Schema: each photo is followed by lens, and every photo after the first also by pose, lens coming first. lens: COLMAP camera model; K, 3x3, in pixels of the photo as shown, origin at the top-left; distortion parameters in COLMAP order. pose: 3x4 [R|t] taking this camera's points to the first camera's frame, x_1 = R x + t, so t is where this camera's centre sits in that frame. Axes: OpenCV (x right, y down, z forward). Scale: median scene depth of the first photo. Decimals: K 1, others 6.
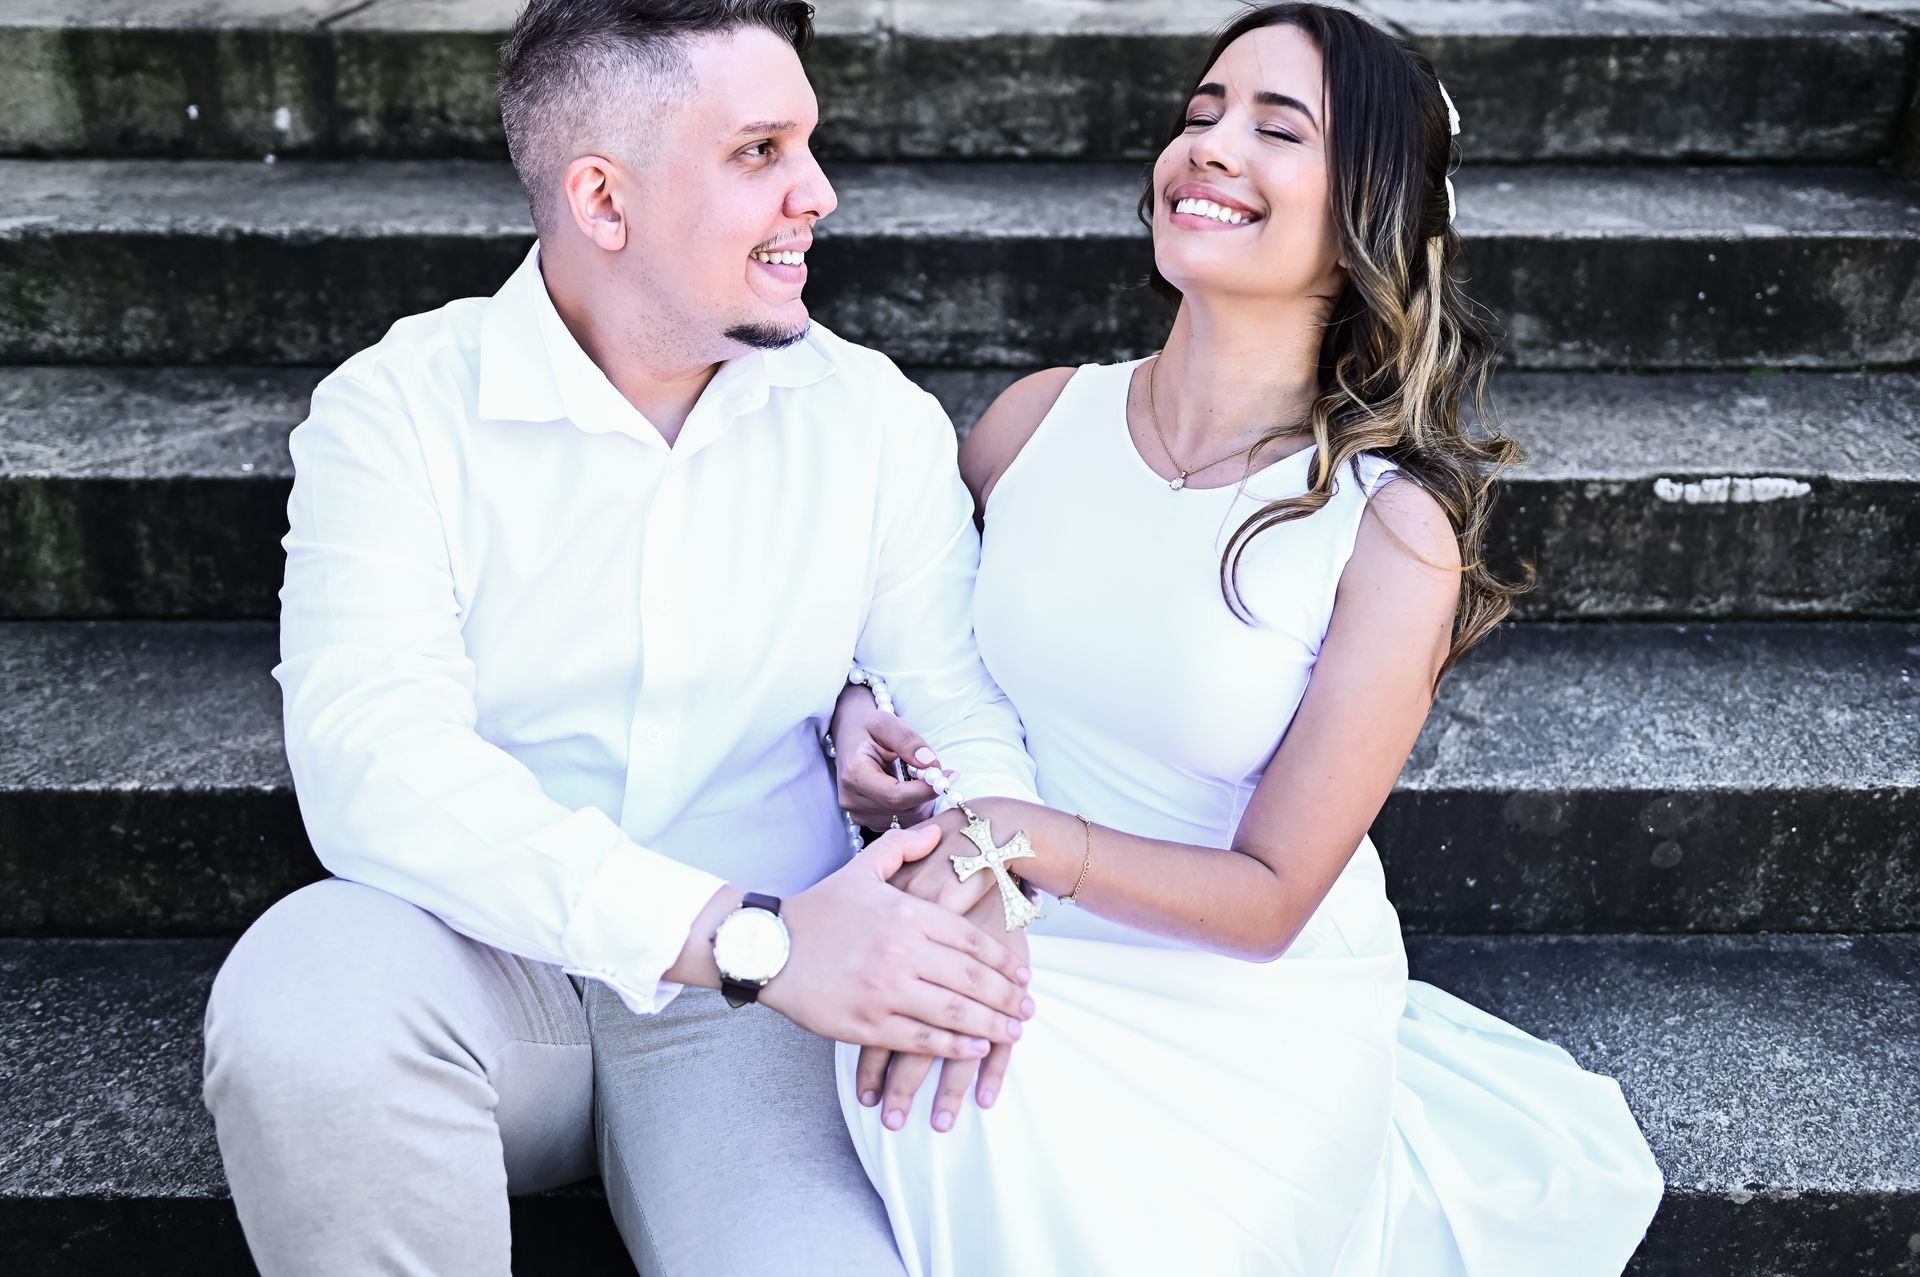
lens RADIAL K [[1859.7, 0, 908.4], [0, 1859.7, 637.7], [0, 0, 1]] dist [0.008640, -0.011278]
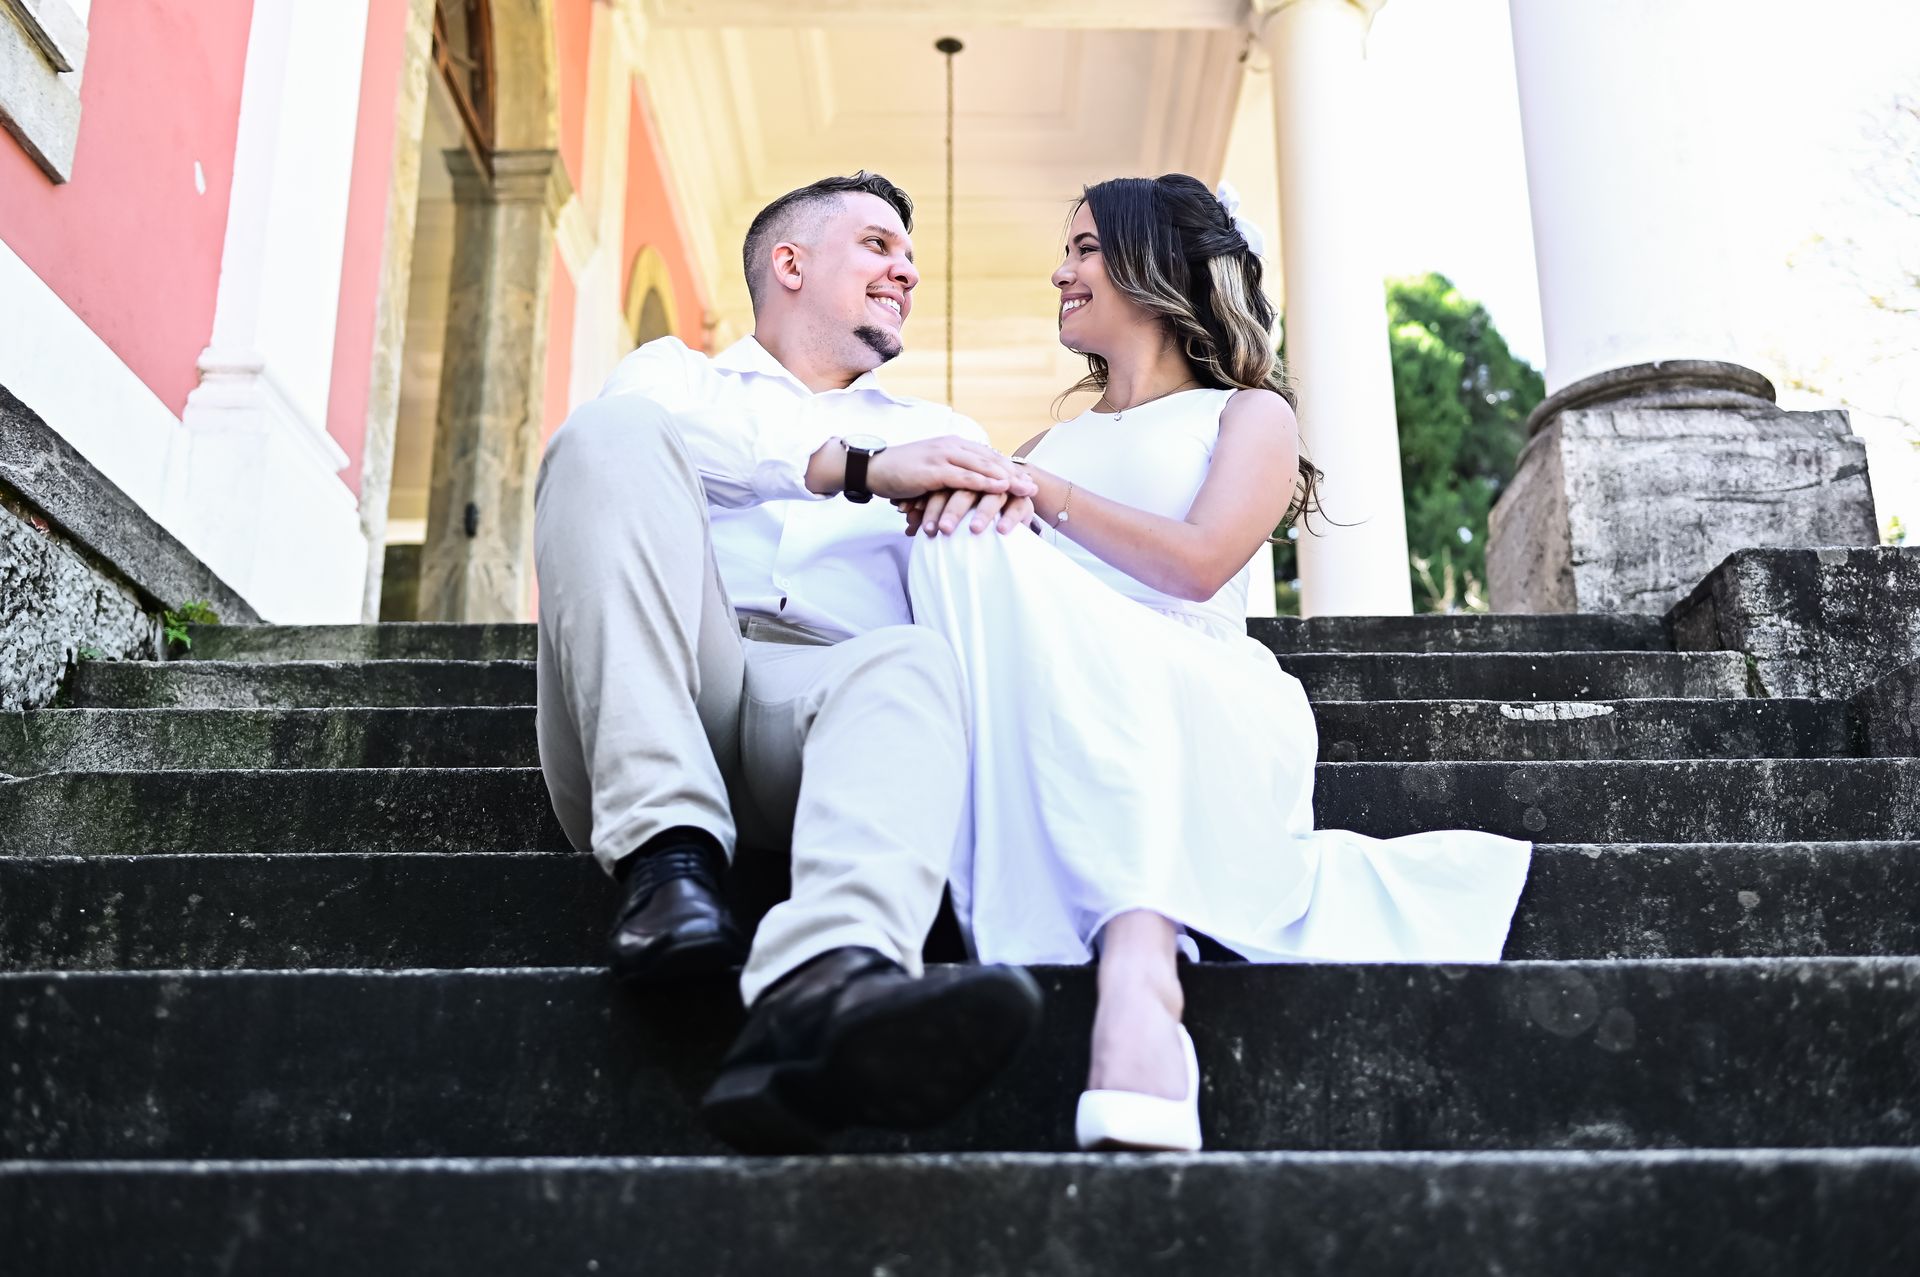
lens RADIAL K [[1859.7, 0, 908.4], [0, 1859.7, 637.7], [0, 0, 1]] dist [0.008640, -0.011278]
pose [[0.999572, -0.007472, -0.028300, 0.000908], [-0.013700, 0.734977, -0.677954, 0.823935], [0.025866, 0.678051, 0.734560, -0.063279]]
